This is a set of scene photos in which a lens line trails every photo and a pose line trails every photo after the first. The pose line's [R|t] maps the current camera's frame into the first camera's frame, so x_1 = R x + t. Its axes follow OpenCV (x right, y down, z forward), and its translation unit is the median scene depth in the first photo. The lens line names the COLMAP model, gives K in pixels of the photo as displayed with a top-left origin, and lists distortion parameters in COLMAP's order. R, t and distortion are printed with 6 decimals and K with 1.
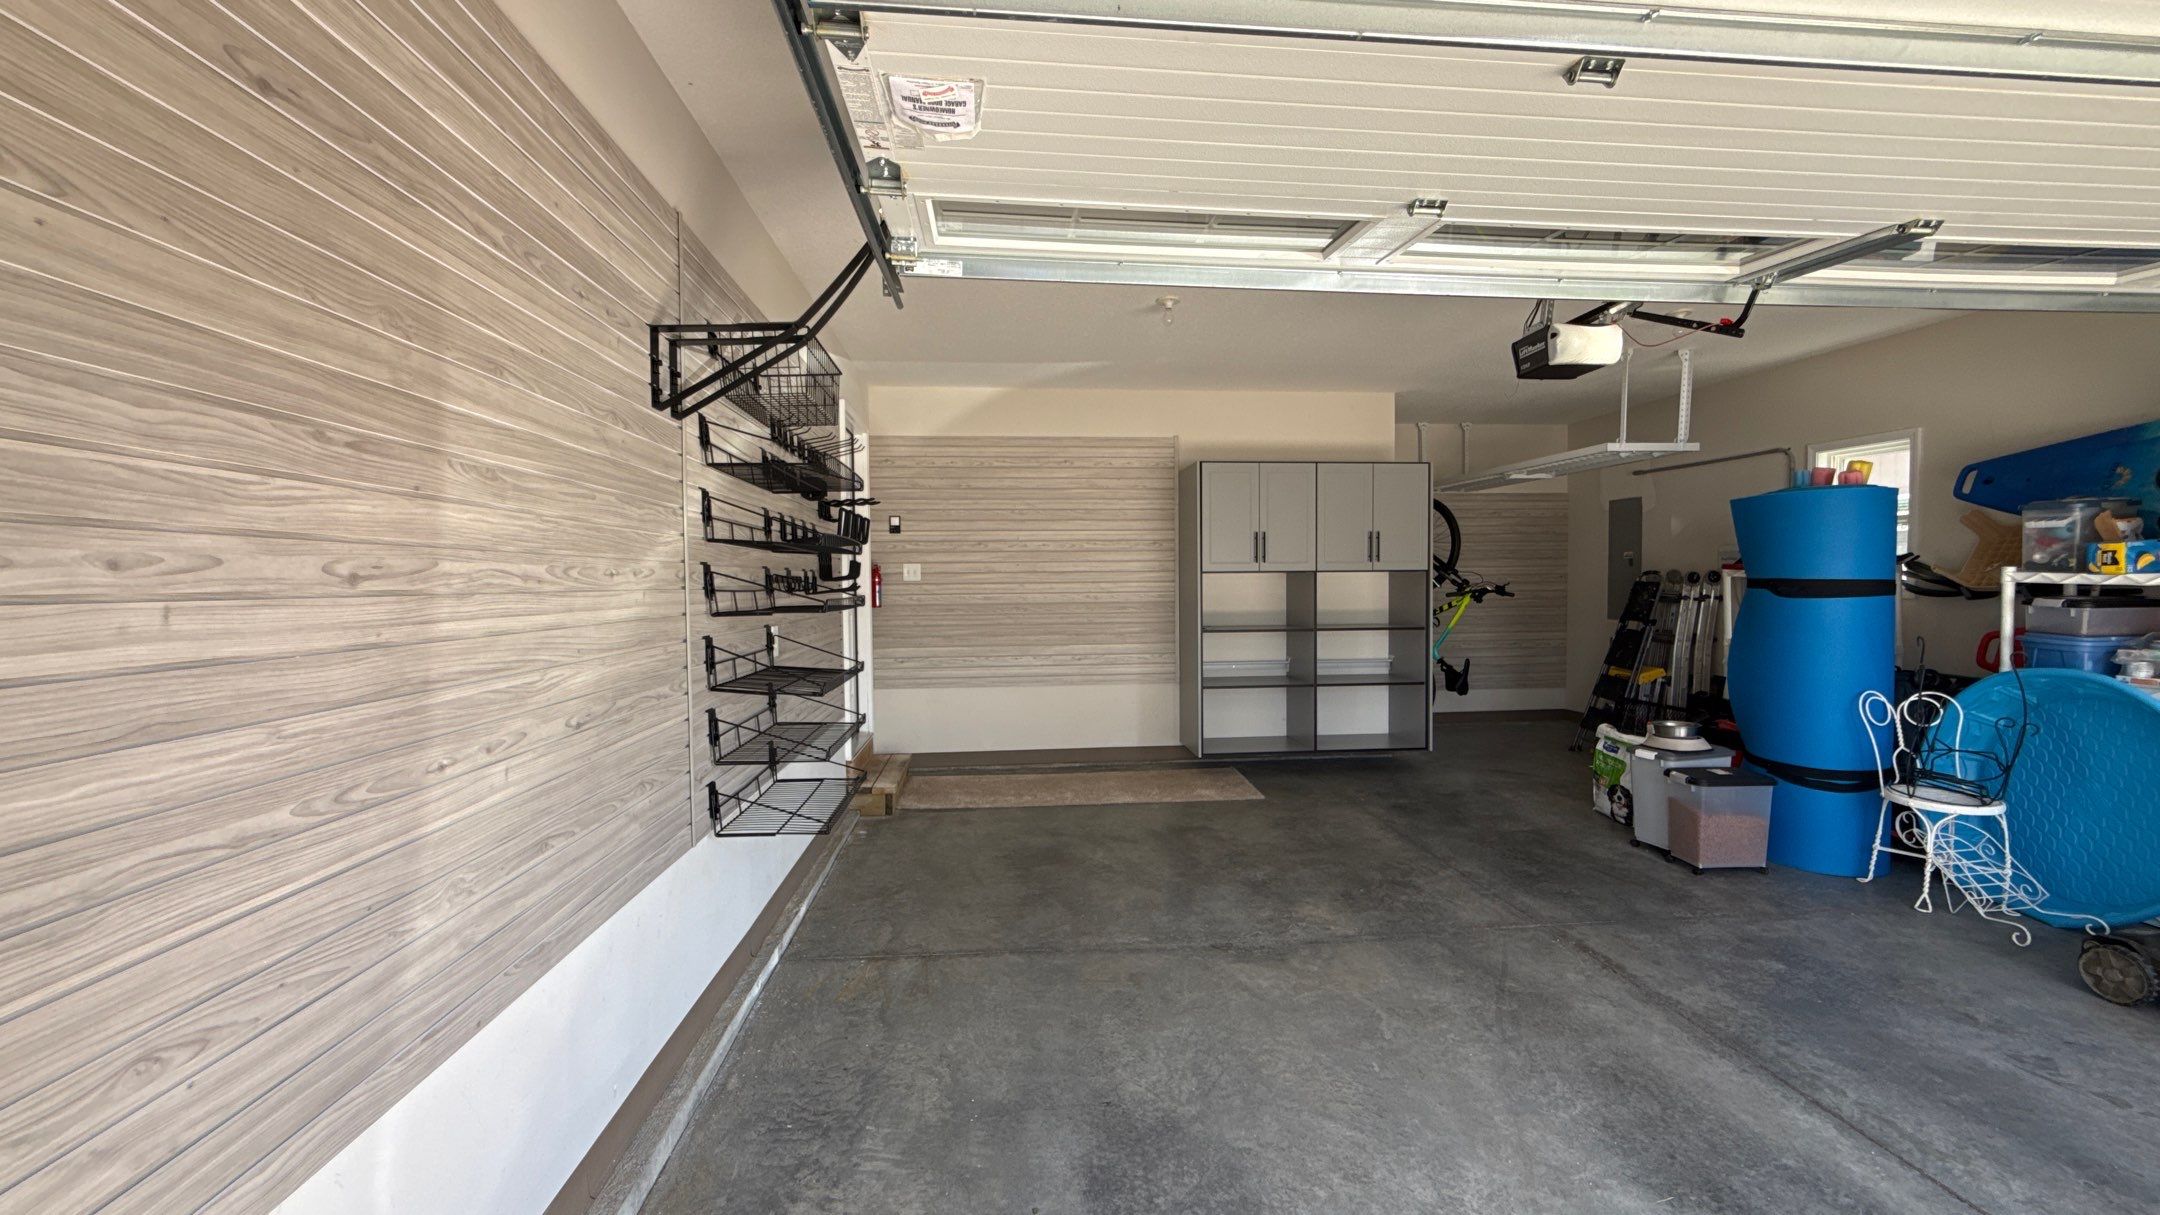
lens RADIAL K [[858.7, 0, 1077.8], [0, 858.7, 612.3], [0, 0, 1]] dist [0.000938, -0.000280]
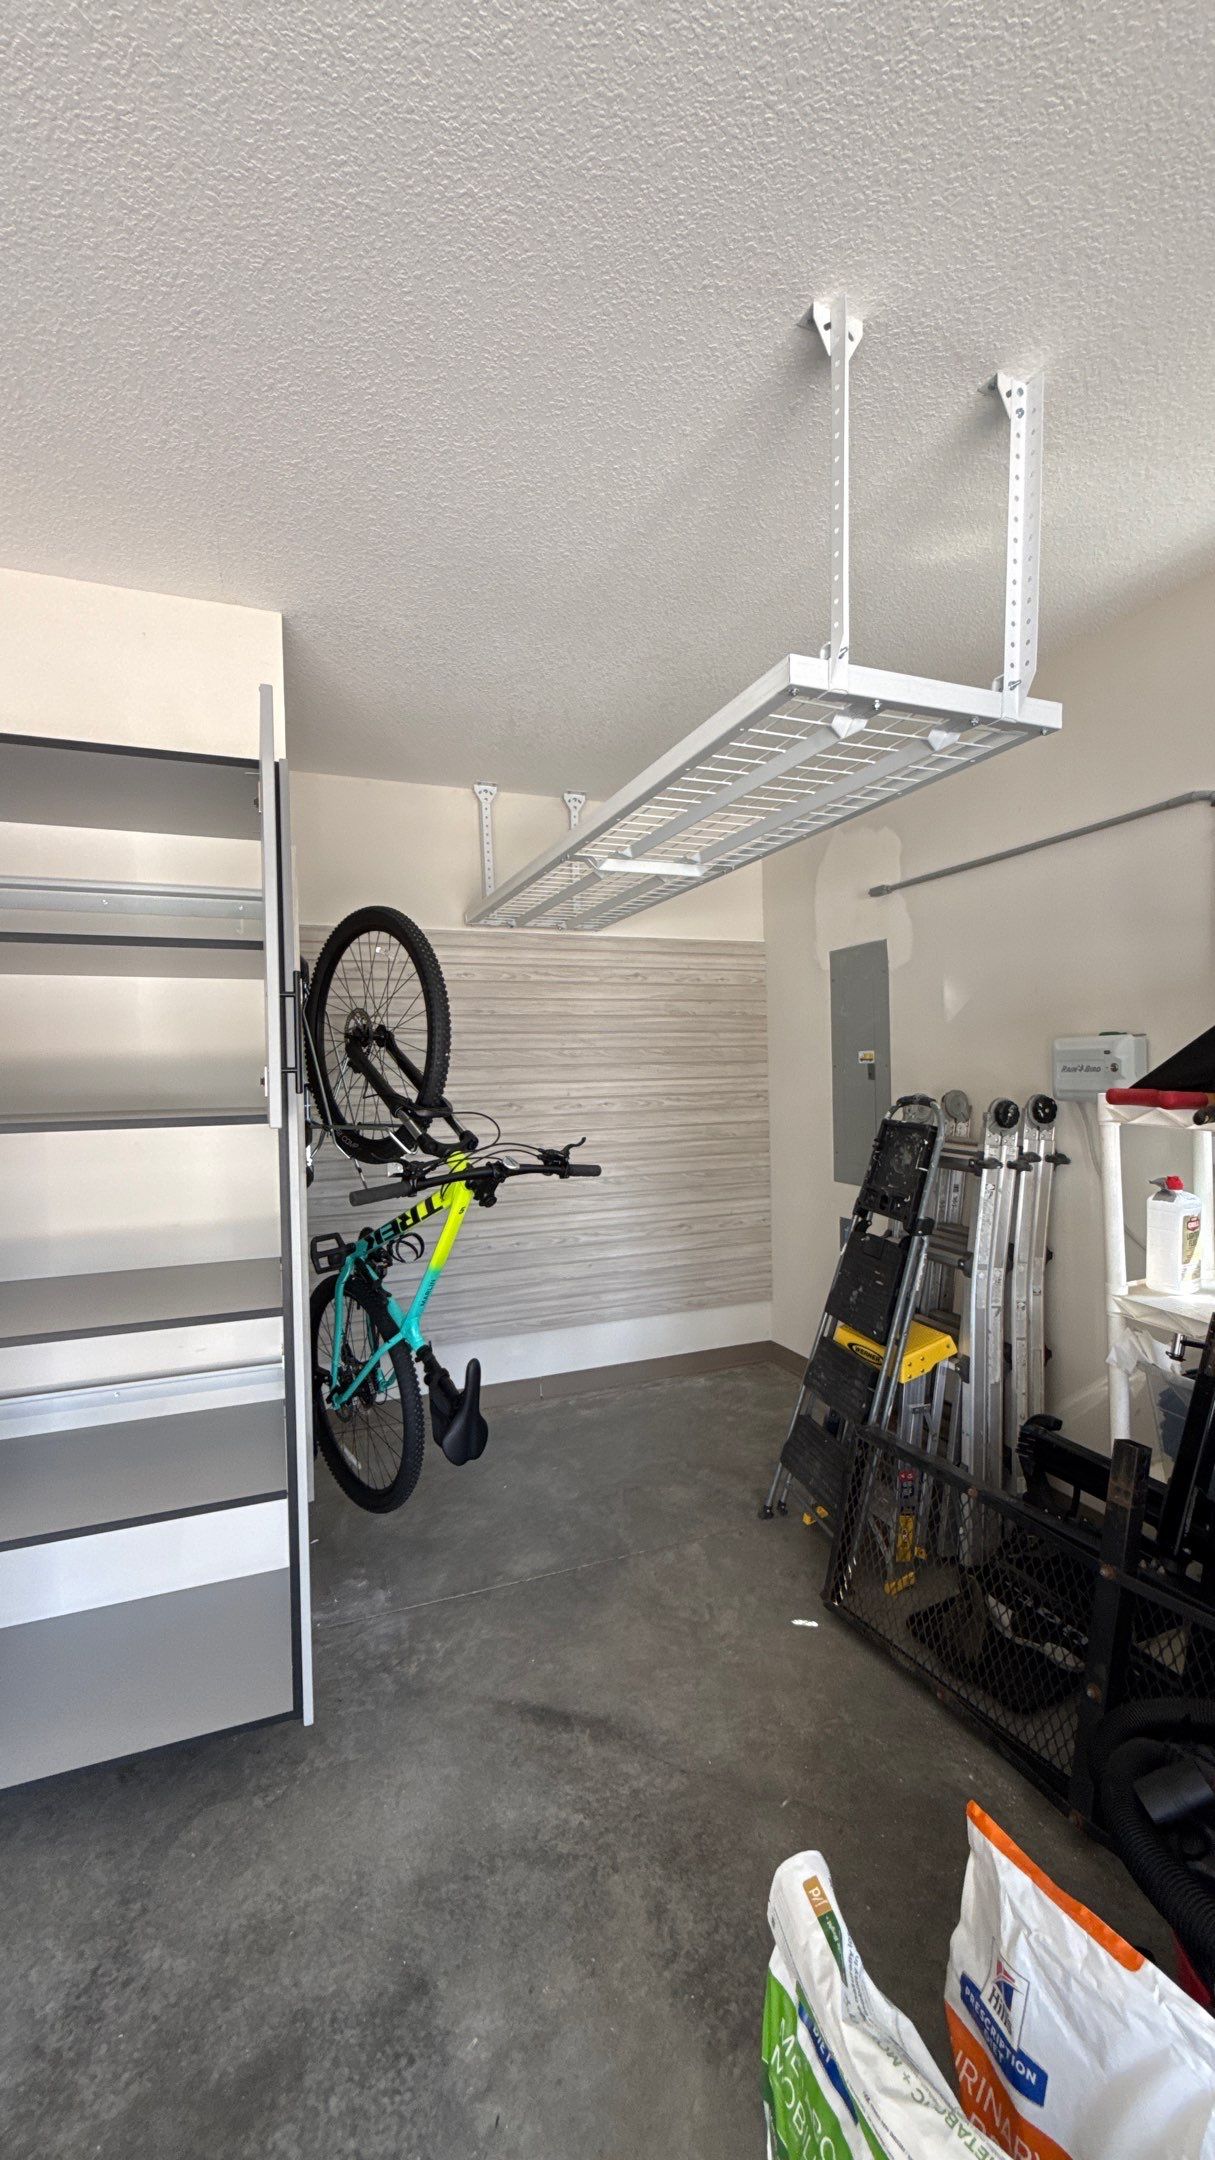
lens RADIAL K [[858.7, 0, 606.6], [0, 858.7, 1079.3], [0, 0, 1]] dist [0.000938, -0.000280]
pose [[0.961264, -0.013387, 0.275306, 0.549465], [0.022458, 0.999303, -0.029824, -0.065525], [-0.274714, 0.034852, 0.960894, 0.862258]]
